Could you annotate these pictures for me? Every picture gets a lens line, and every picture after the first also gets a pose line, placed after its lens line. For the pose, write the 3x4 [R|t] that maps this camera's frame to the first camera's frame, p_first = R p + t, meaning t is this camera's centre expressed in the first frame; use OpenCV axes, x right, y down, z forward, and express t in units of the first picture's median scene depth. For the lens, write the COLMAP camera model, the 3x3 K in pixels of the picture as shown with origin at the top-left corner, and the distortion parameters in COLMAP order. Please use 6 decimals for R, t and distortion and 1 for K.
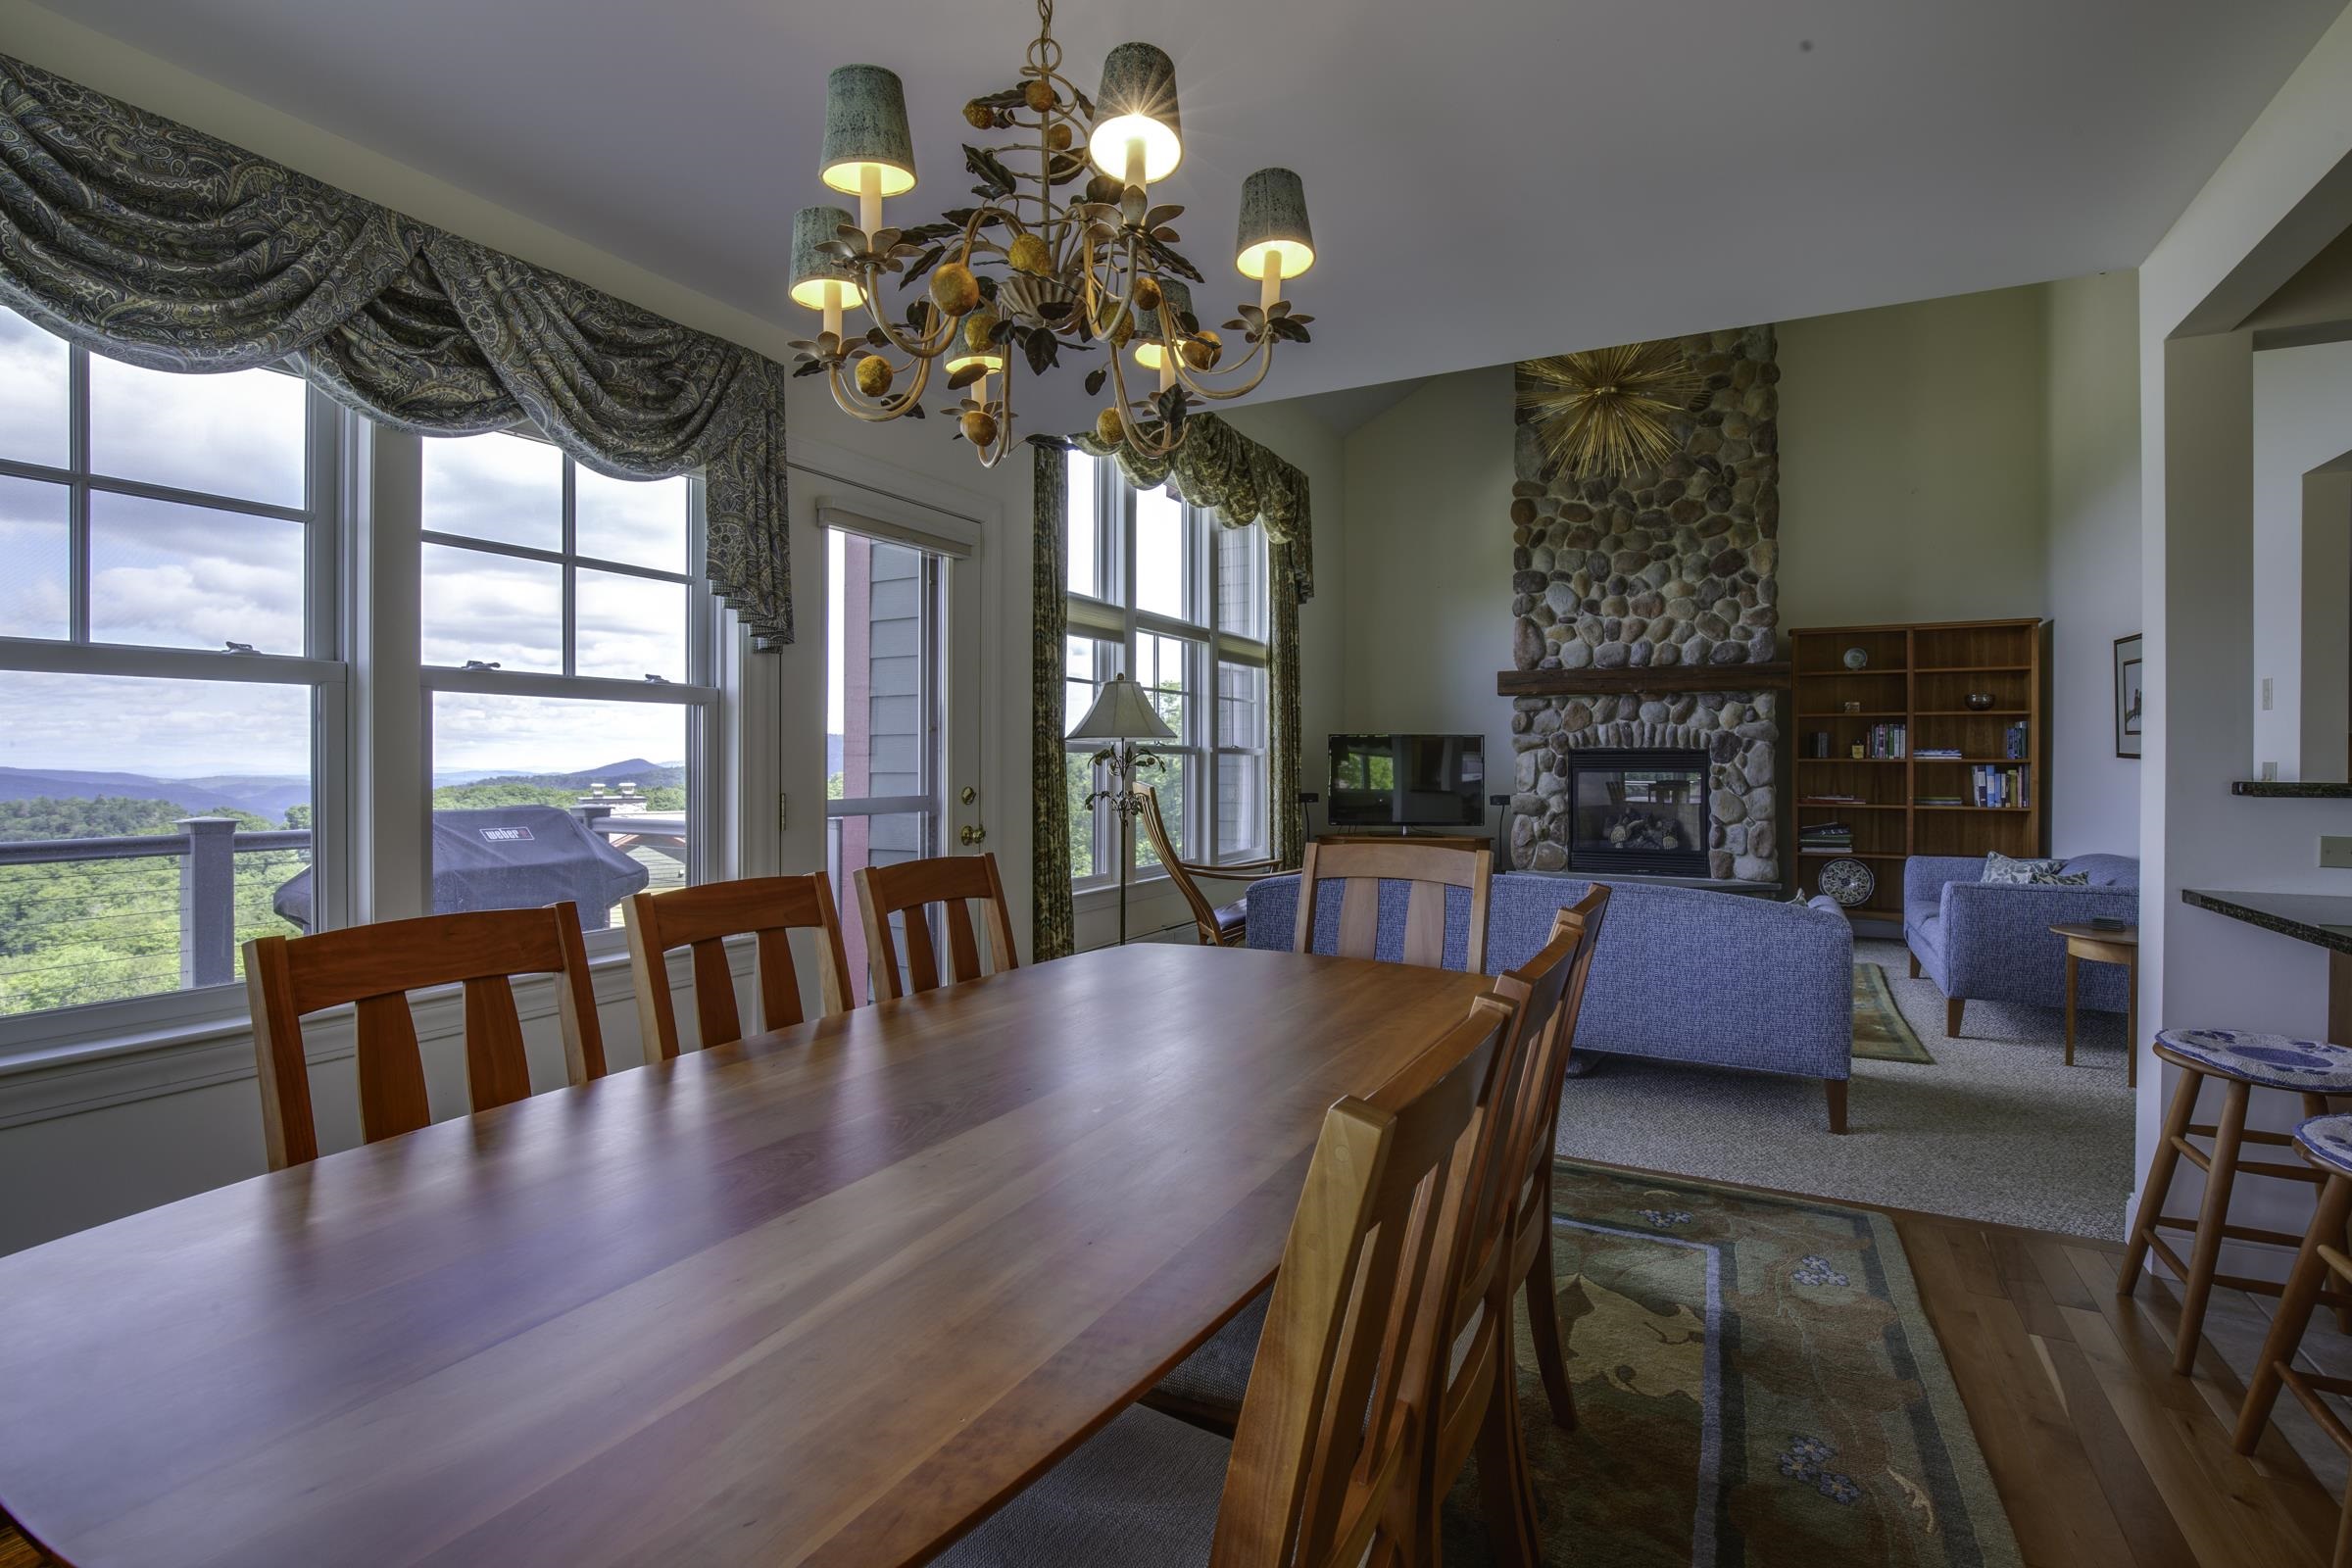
lens RADIAL K [[1089.2, 0, 1186.6], [0, 1089.2, 772.8], [0, 0, 1]] dist [-0.001365, -0.000158]
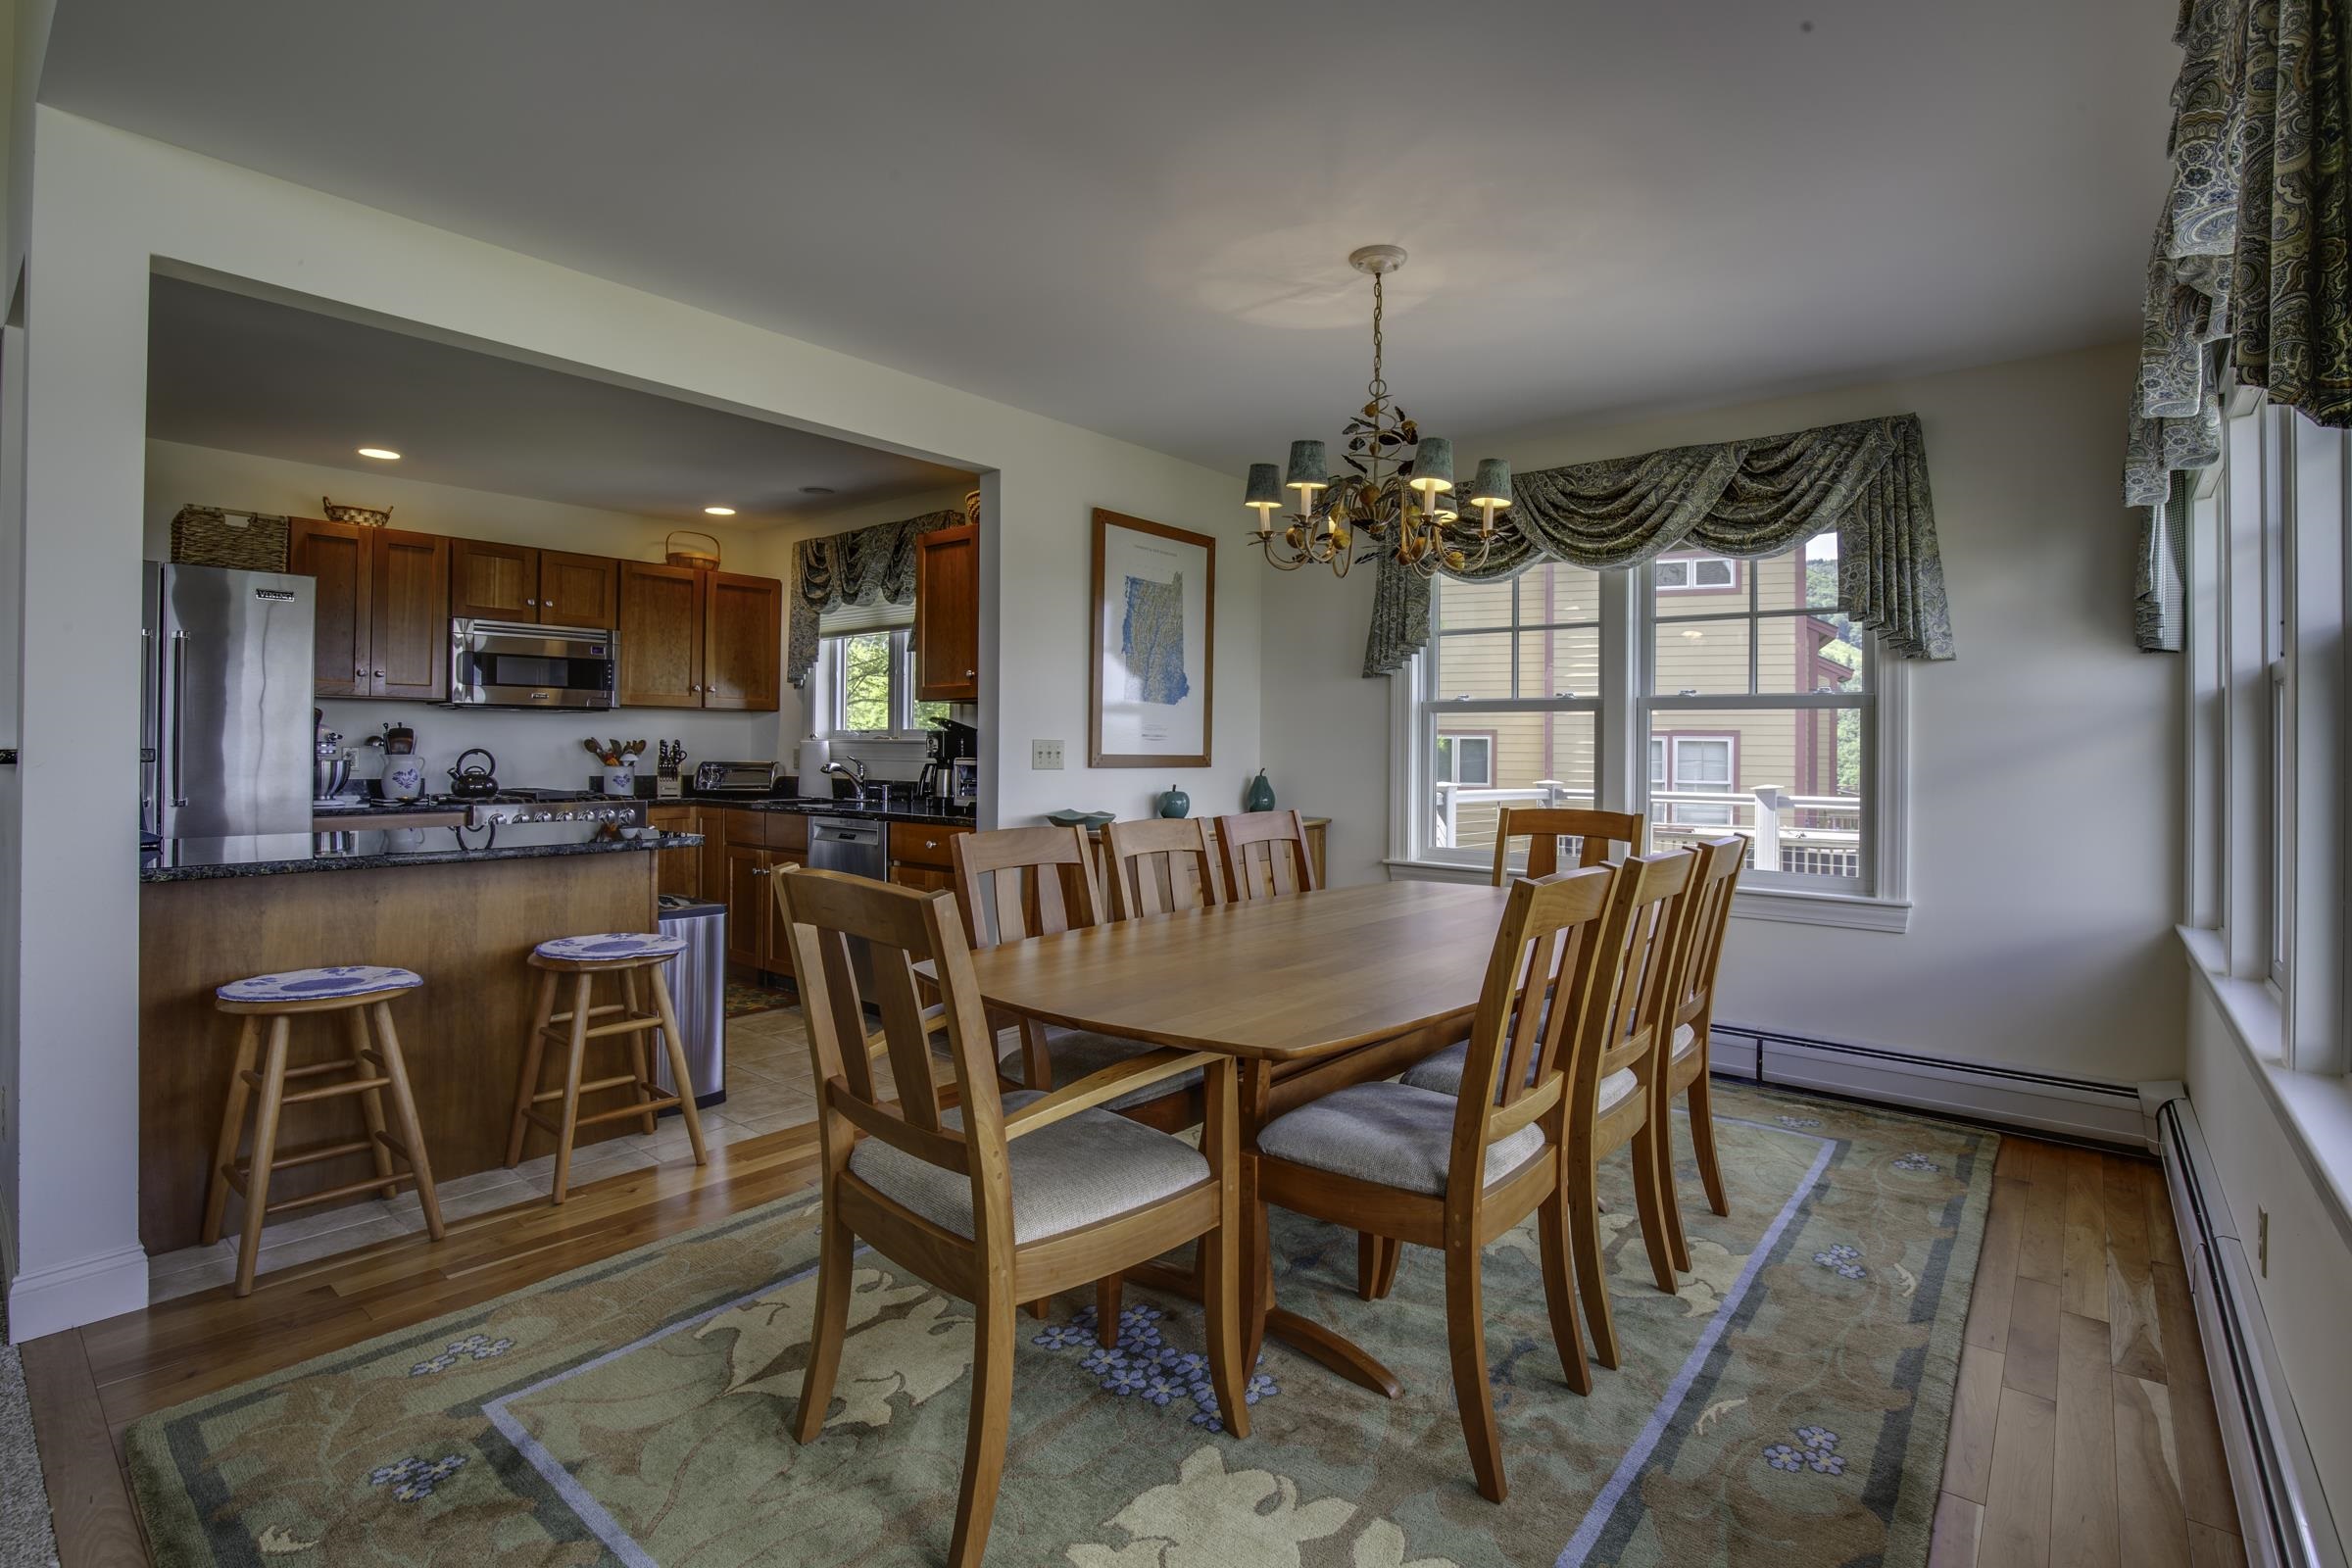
lens RADIAL K [[1113.4, 0, 1172.2], [0, 1113.4, 735.8], [0, 0, 1]] dist [0.000709, 0.000056]
pose [[-0.975672, -0.002350, 0.219221, -0.129223], [-0.002285, 0.999997, 0.000549, -0.010262], [-0.219222, 0.000034, -0.975675, 1.773116]]
